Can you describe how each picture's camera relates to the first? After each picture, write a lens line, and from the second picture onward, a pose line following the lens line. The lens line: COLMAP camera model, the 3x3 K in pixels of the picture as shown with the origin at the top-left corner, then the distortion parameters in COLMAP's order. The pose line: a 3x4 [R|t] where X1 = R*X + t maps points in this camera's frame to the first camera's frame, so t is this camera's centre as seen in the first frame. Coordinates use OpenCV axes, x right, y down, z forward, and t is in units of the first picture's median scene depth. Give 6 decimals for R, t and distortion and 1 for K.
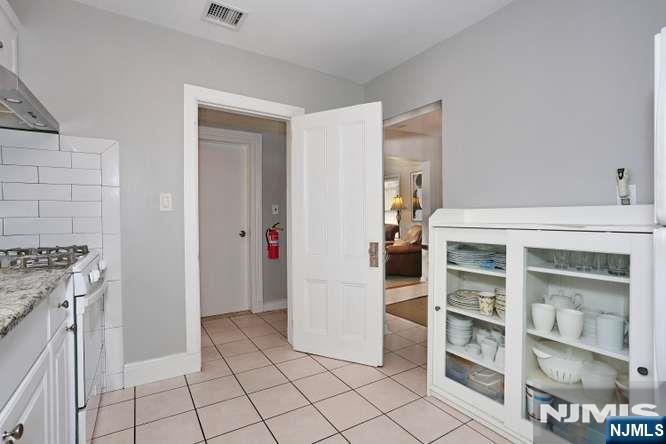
lens RADIAL K [[326.0, 0, 330.4], [0, 326.0, 221.8], [0, 0, 1]] dist [-0.005278, -0.000091]
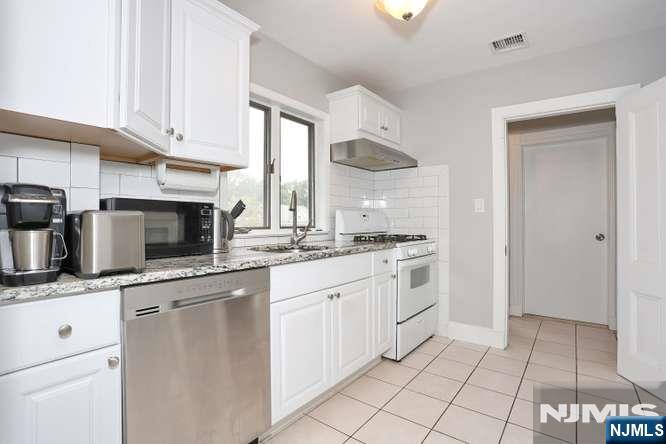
lens RADIAL K [[326.0, 0, 335.5], [0, 326.0, 222.2], [0, 0, 1]] dist [-0.005278, -0.000091]
pose [[0.382865, -0.000603, -0.923804, 0.452566], [-0.020308, 0.999753, -0.009069, 0.028234], [0.923581, 0.022233, 0.382758, -0.007501]]
